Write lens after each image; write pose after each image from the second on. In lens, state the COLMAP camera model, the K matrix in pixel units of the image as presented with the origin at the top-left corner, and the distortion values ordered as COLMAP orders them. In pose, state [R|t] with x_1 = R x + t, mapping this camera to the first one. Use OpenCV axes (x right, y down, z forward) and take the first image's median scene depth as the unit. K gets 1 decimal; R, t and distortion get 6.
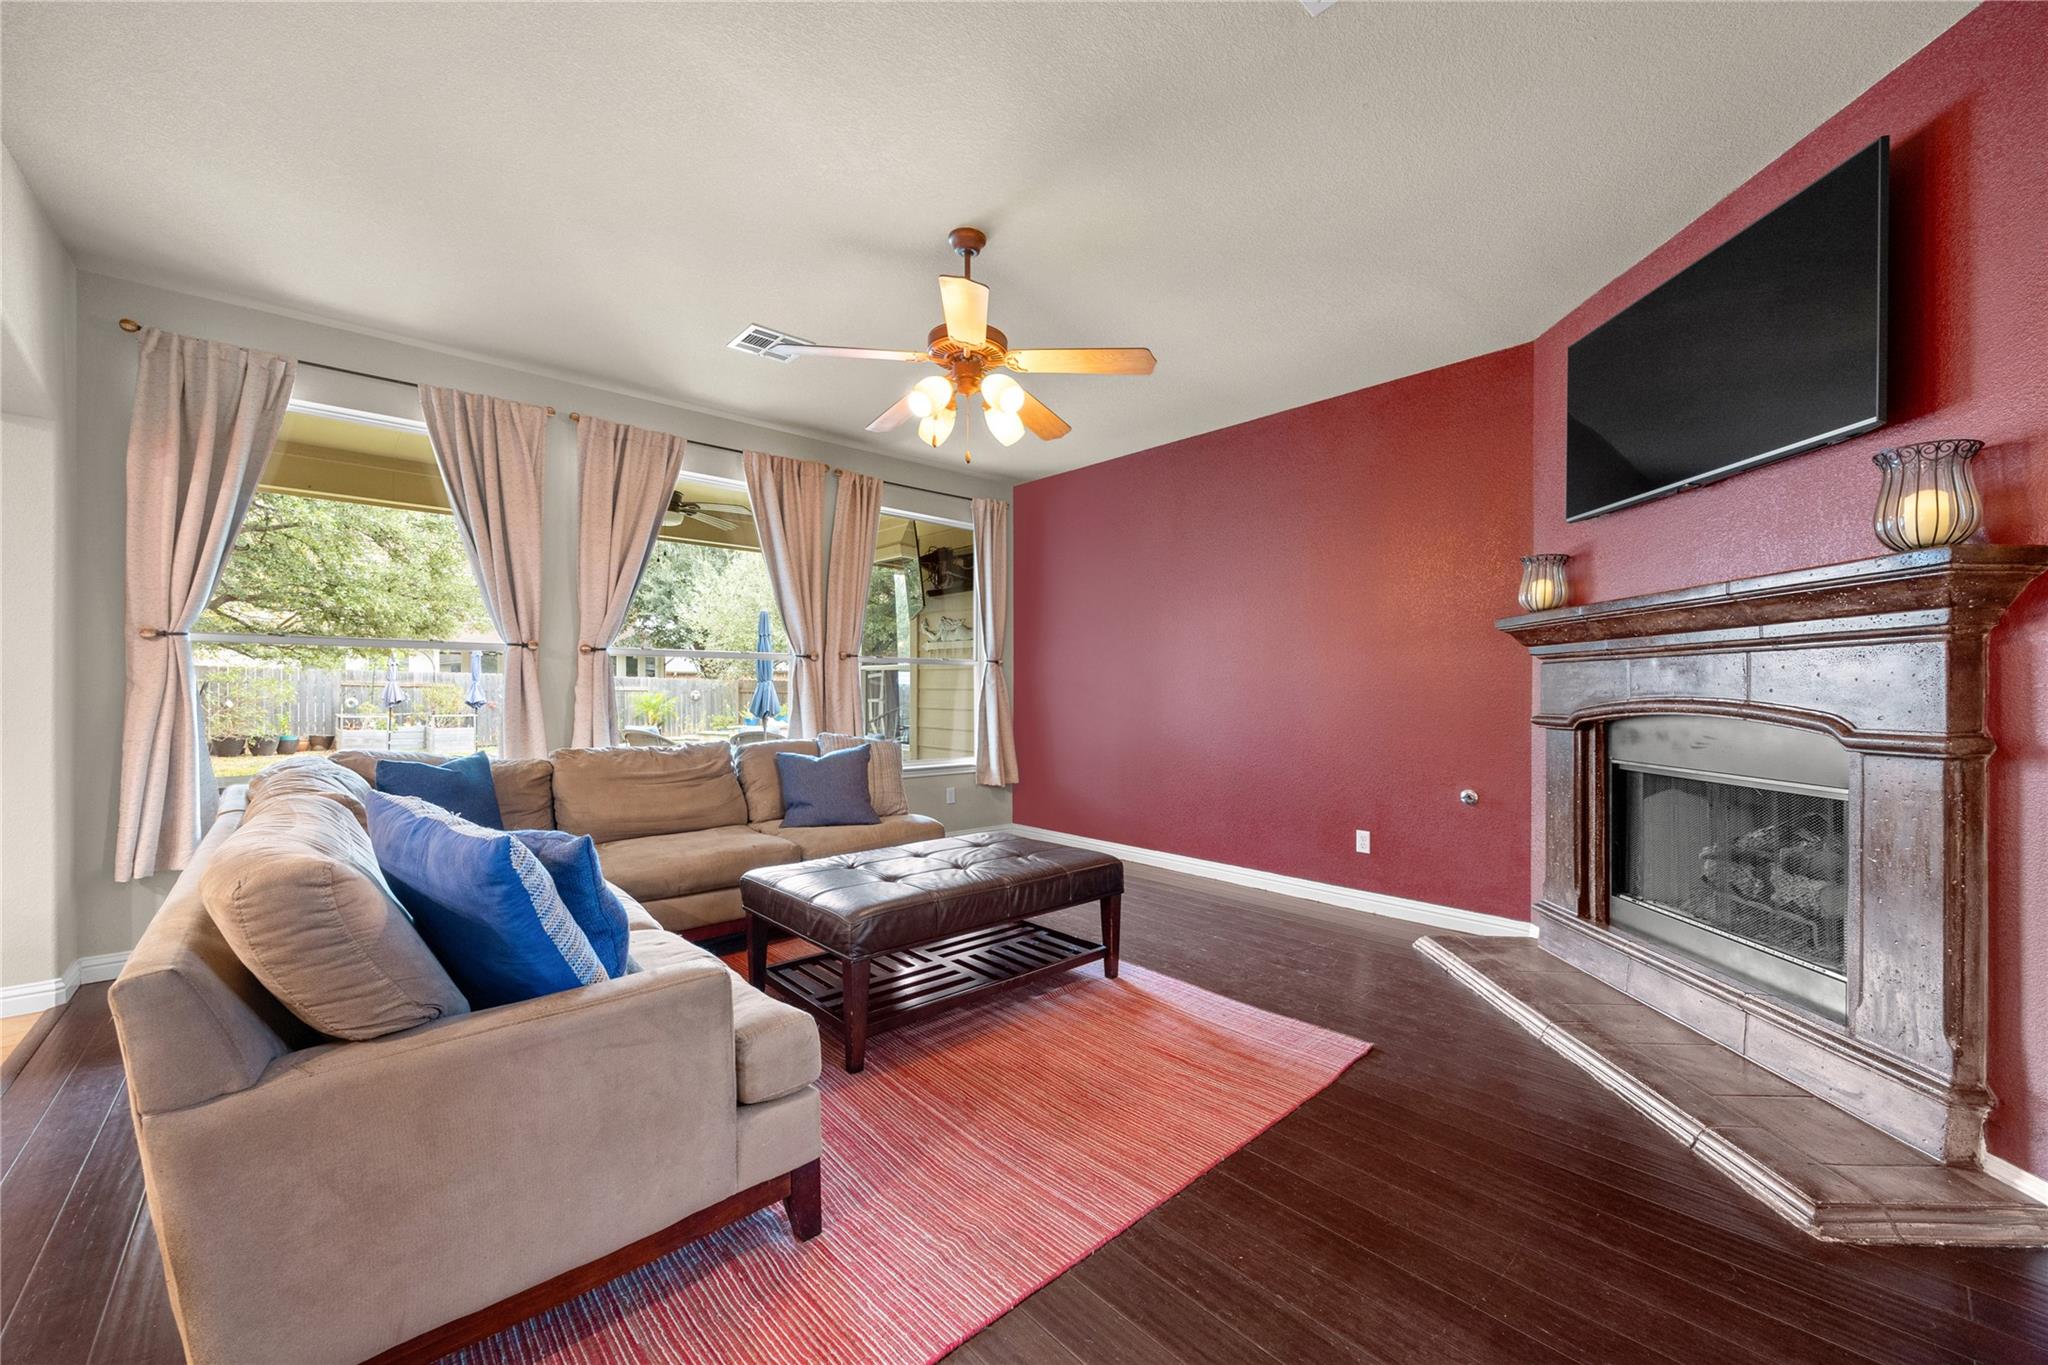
lens RADIAL K [[806.8, 0, 1026.6], [0, 806.8, 691.2], [0, 0, 1]] dist [-0.001677, 0.000038]
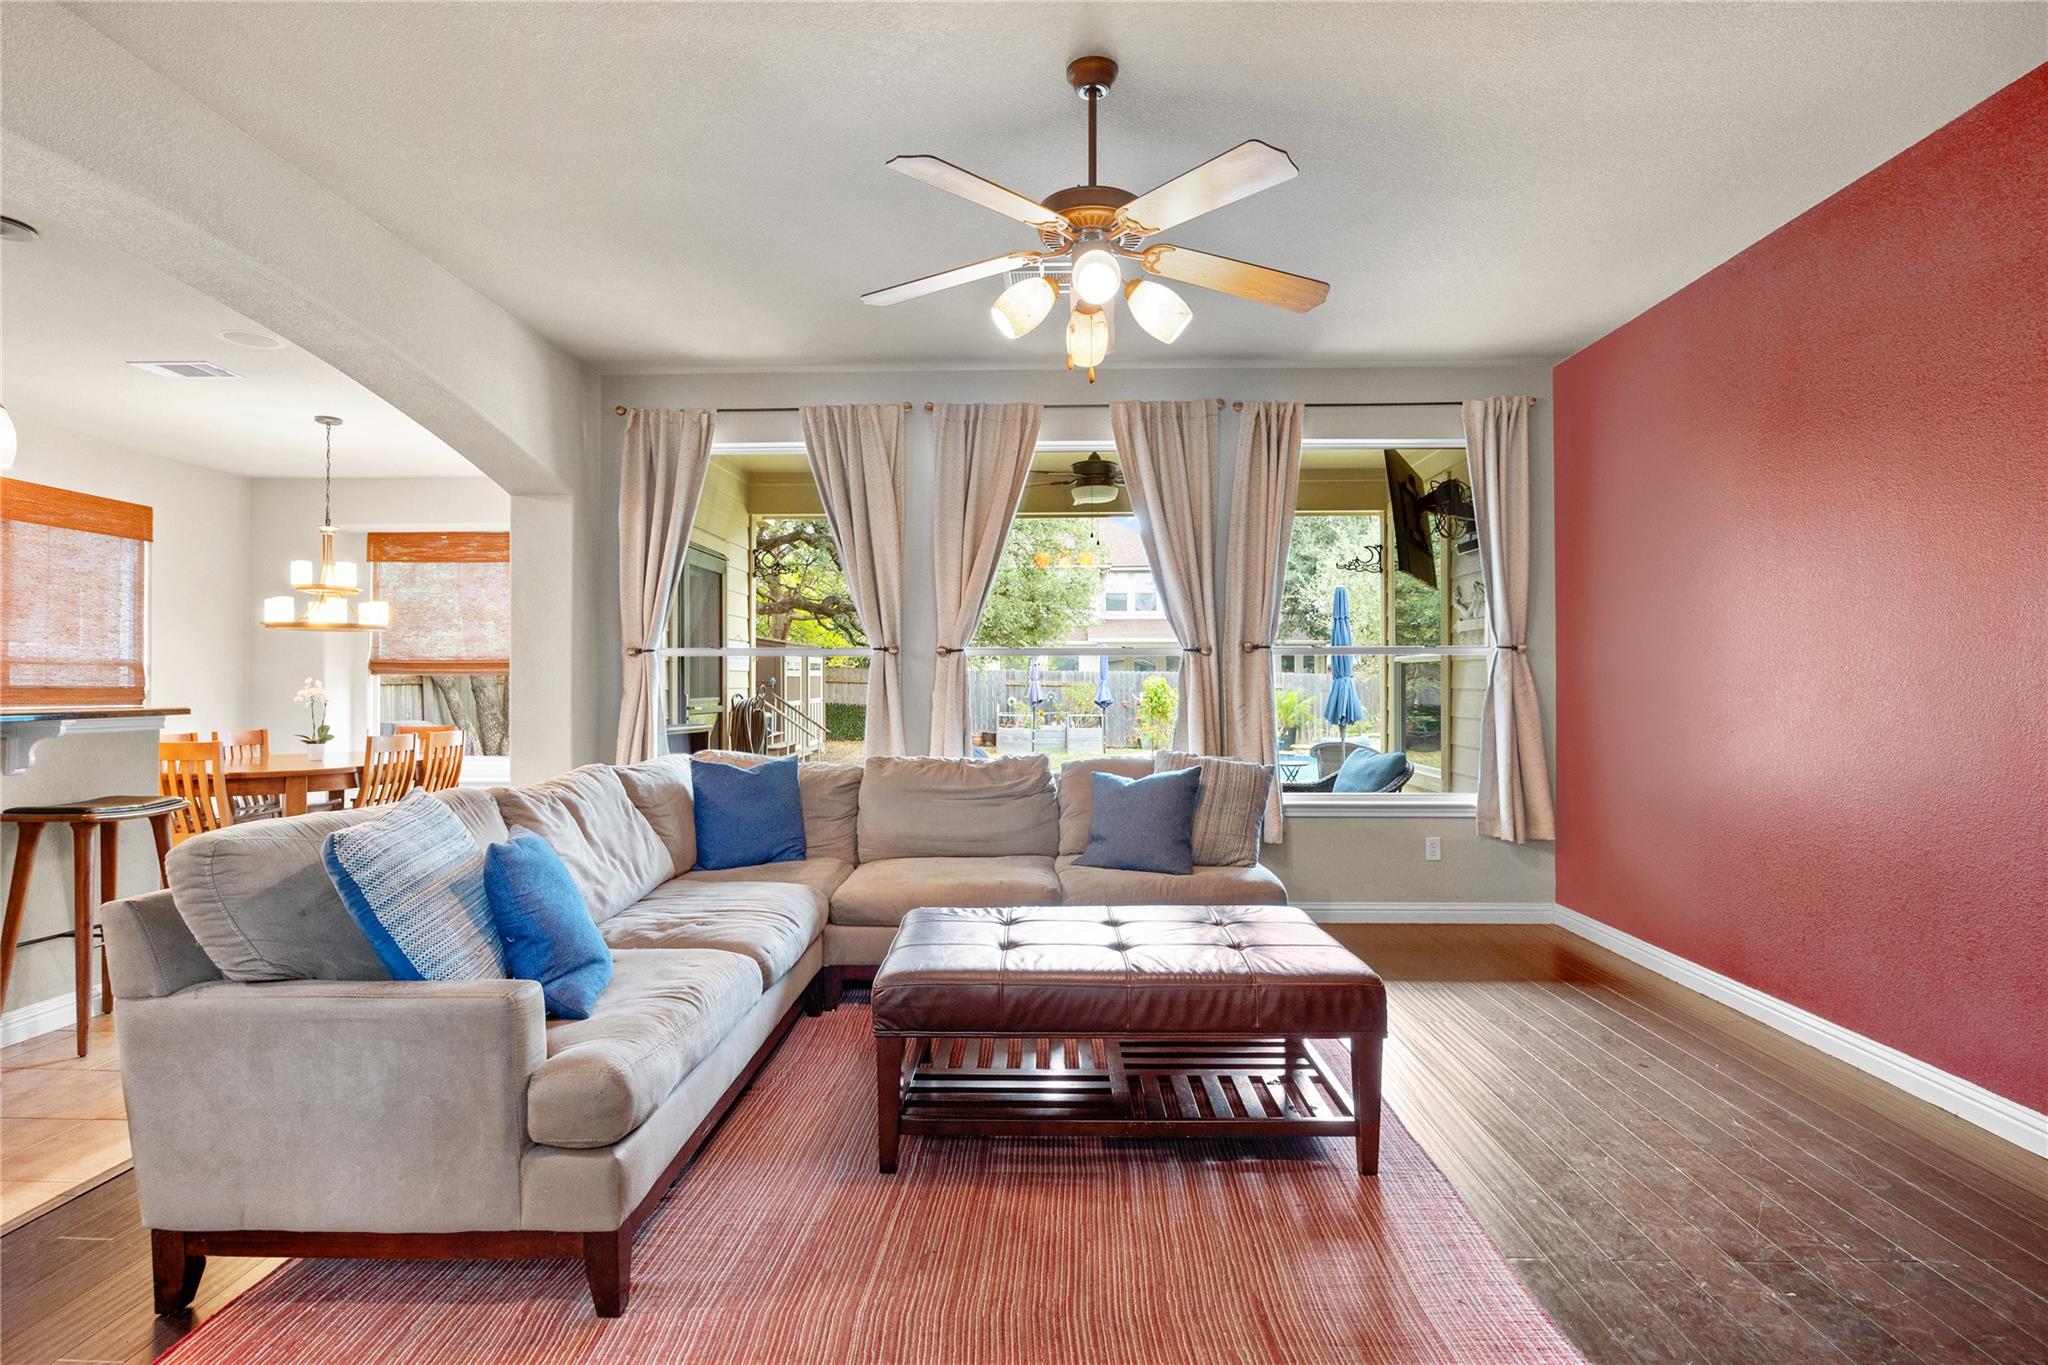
lens RADIAL K [[1025.4, 0, 1027.8], [0, 1025.4, 685.6], [0, 0, 1]] dist [-0.012161, 0.000454]
pose [[0.719597, -0.004811, -0.694375, 0.351473], [0.003921, 0.999988, -0.002865, -0.007638], [0.694381, -0.000661, 0.719608, 0.208421]]
